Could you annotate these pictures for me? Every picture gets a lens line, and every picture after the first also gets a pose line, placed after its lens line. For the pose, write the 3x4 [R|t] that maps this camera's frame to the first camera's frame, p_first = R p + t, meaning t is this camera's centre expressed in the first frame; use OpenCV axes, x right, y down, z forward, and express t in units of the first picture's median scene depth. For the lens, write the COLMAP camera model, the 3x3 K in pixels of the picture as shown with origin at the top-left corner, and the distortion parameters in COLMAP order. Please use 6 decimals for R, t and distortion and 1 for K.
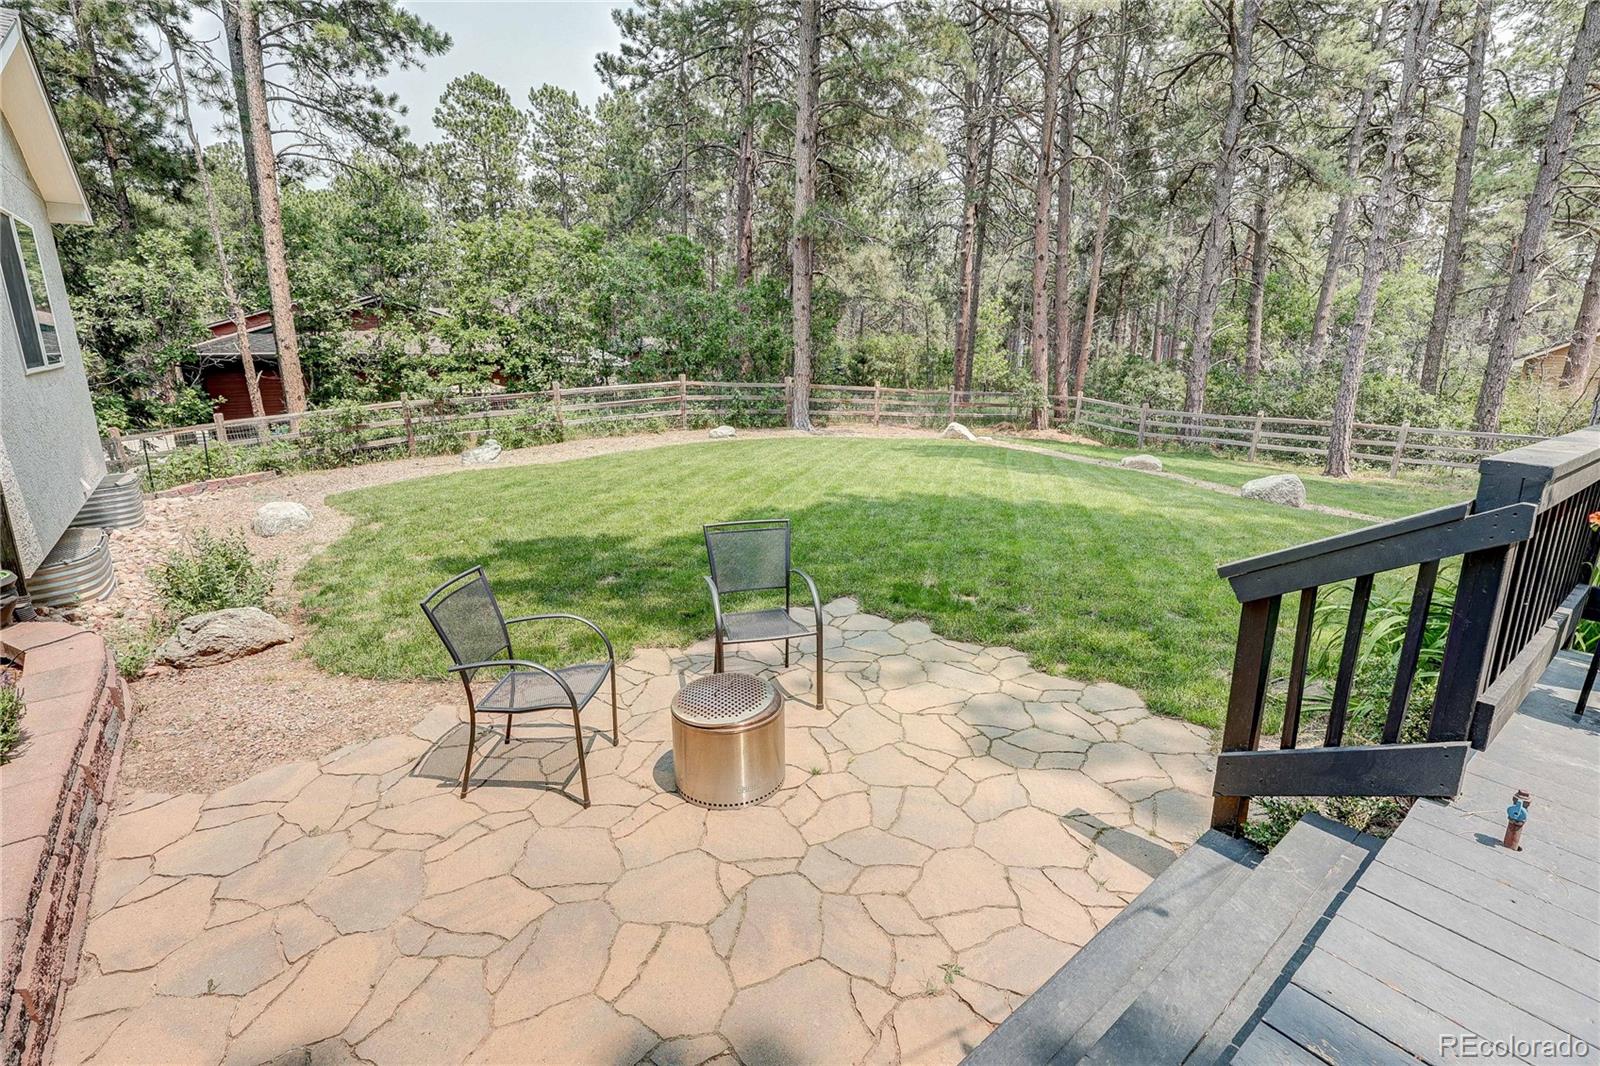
lens RADIAL K [[756.4, 0, 800.0], [0, 756.4, 533.0], [0, 0, 1]] dist [0.002088, 0.000531]
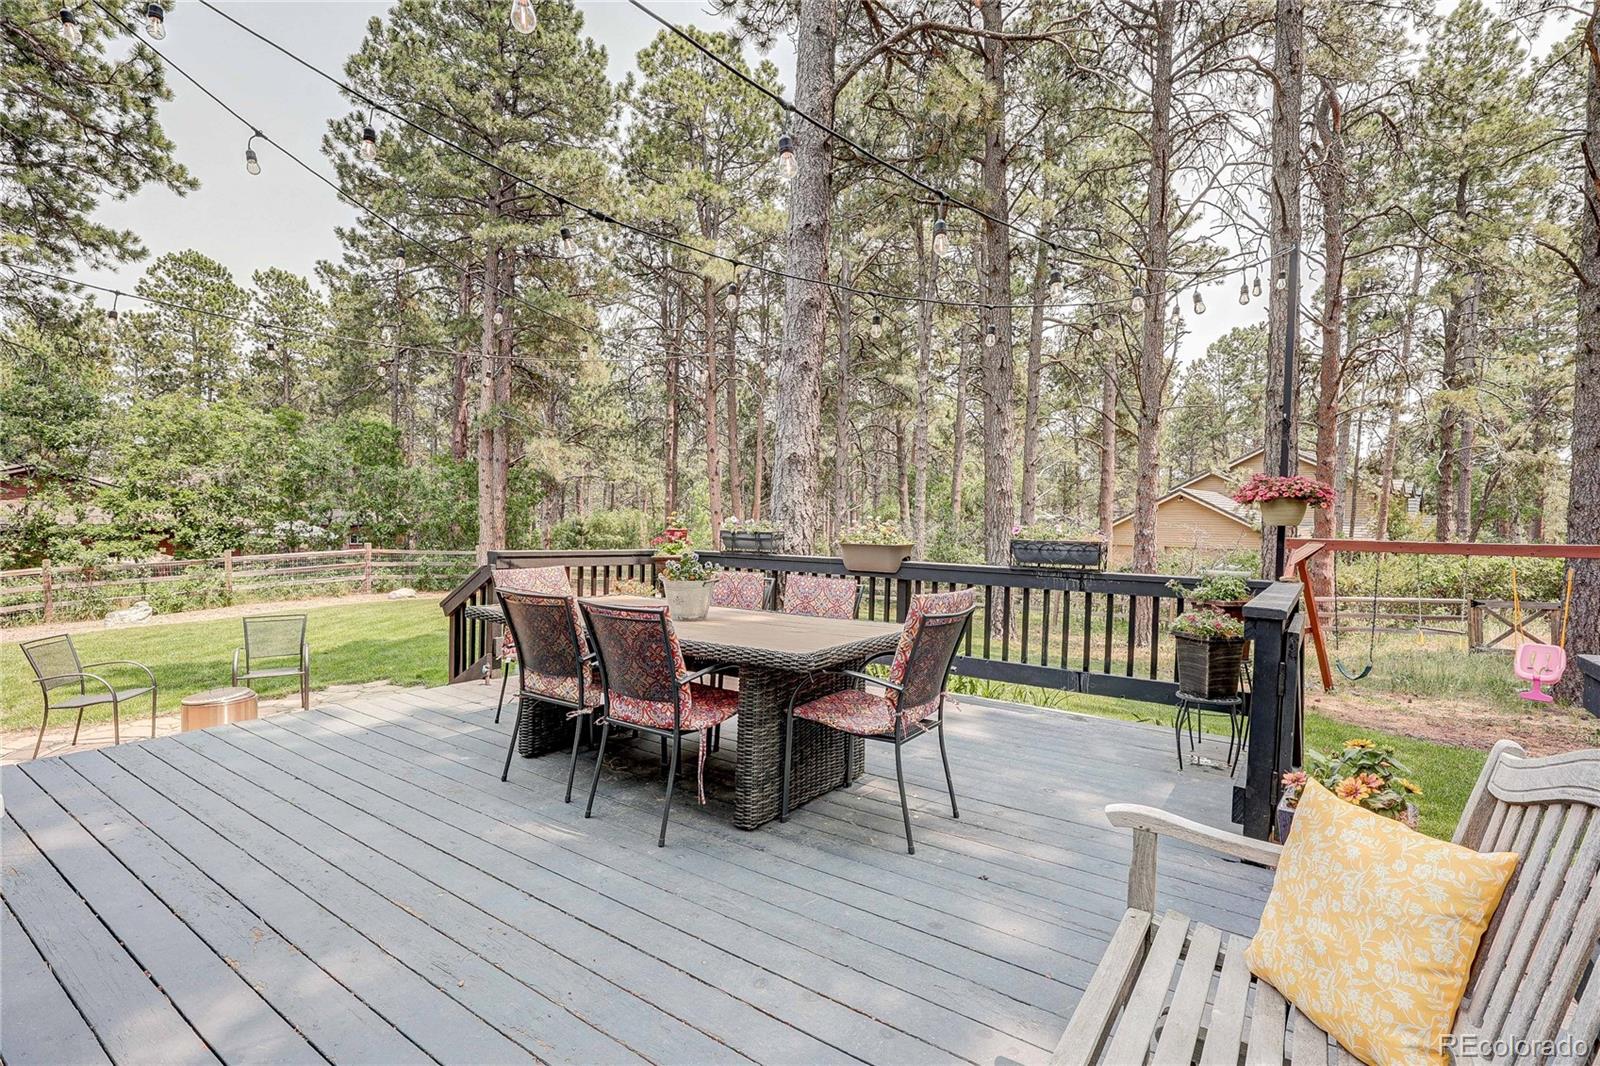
lens RADIAL K [[753.9, 0, 800.0], [0, 753.9, 533.0], [0, 0, 1]] dist [-0.003284, 0.000105]
pose [[0.954760, 0.002945, 0.297362, 0.113259], [0.063884, 0.974574, -0.214766, 0.048457], [-0.290434, 0.224047, 0.930296, -0.191541]]
